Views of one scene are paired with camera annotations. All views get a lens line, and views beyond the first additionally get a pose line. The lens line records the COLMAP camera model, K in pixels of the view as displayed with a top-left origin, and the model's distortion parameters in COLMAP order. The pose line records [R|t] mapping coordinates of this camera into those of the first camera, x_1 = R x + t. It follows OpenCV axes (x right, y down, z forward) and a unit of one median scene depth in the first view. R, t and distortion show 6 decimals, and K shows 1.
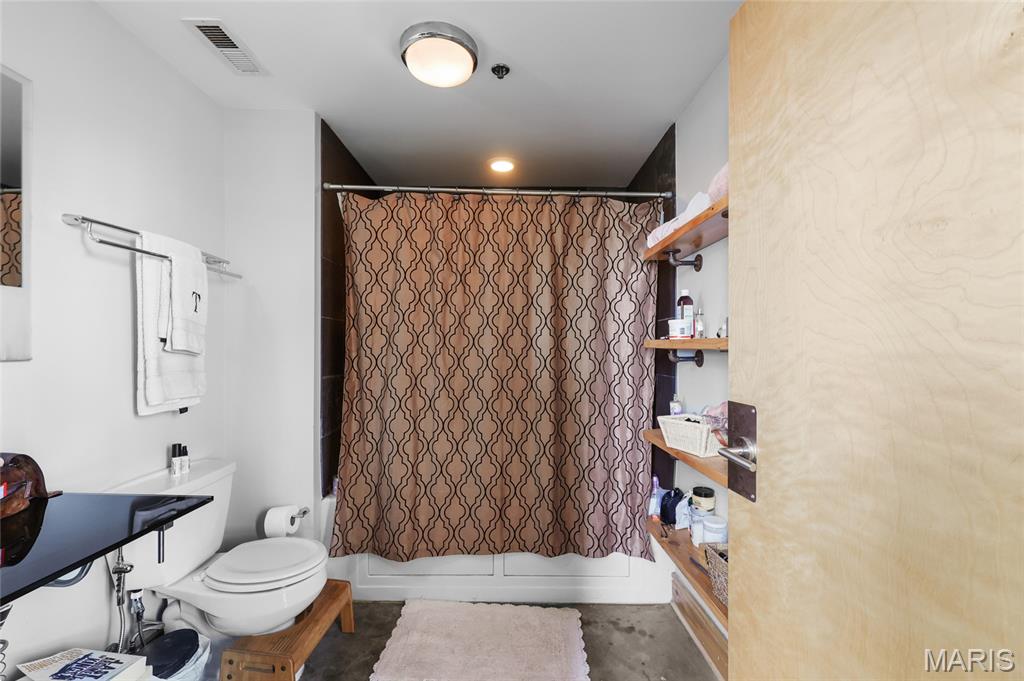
lens RADIAL K [[413.0, 0, 514.1], [0, 413.0, 346.5], [0, 0, 1]] dist [-0.000550, -0.000449]
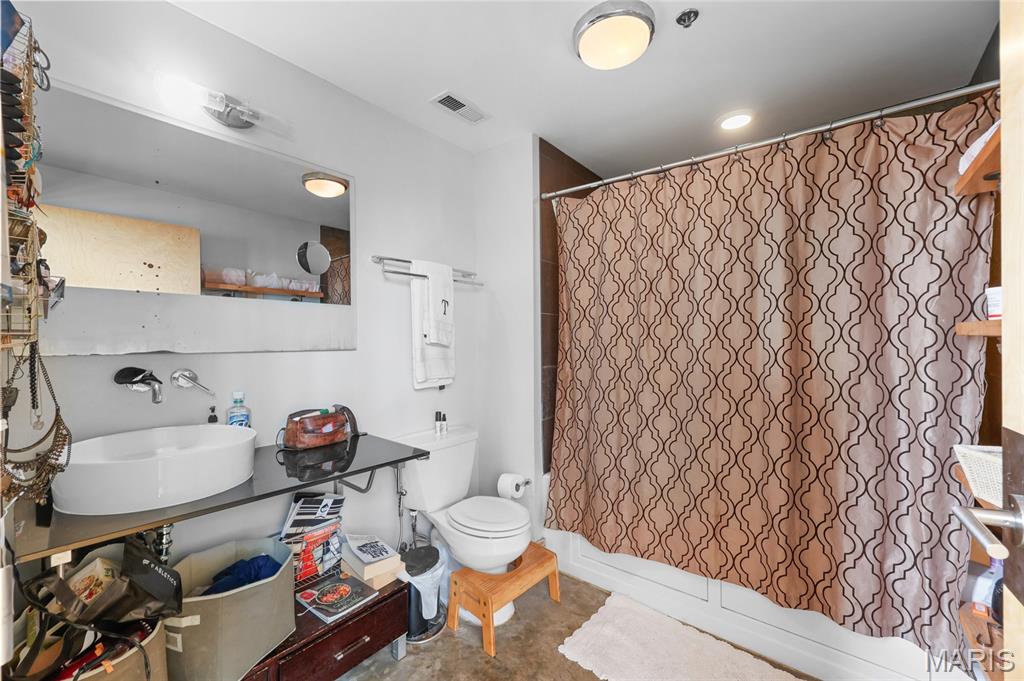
lens RADIAL K [[413.0, 0, 513.0], [0, 413.0, 341.7], [0, 0, 1]] dist [-0.000550, -0.000449]
pose [[0.772408, -0.008220, -0.635073, 0.190348], [0.011420, 0.999934, 0.000947, 0.004607], [0.635024, -0.007984, 0.772451, 0.078430]]
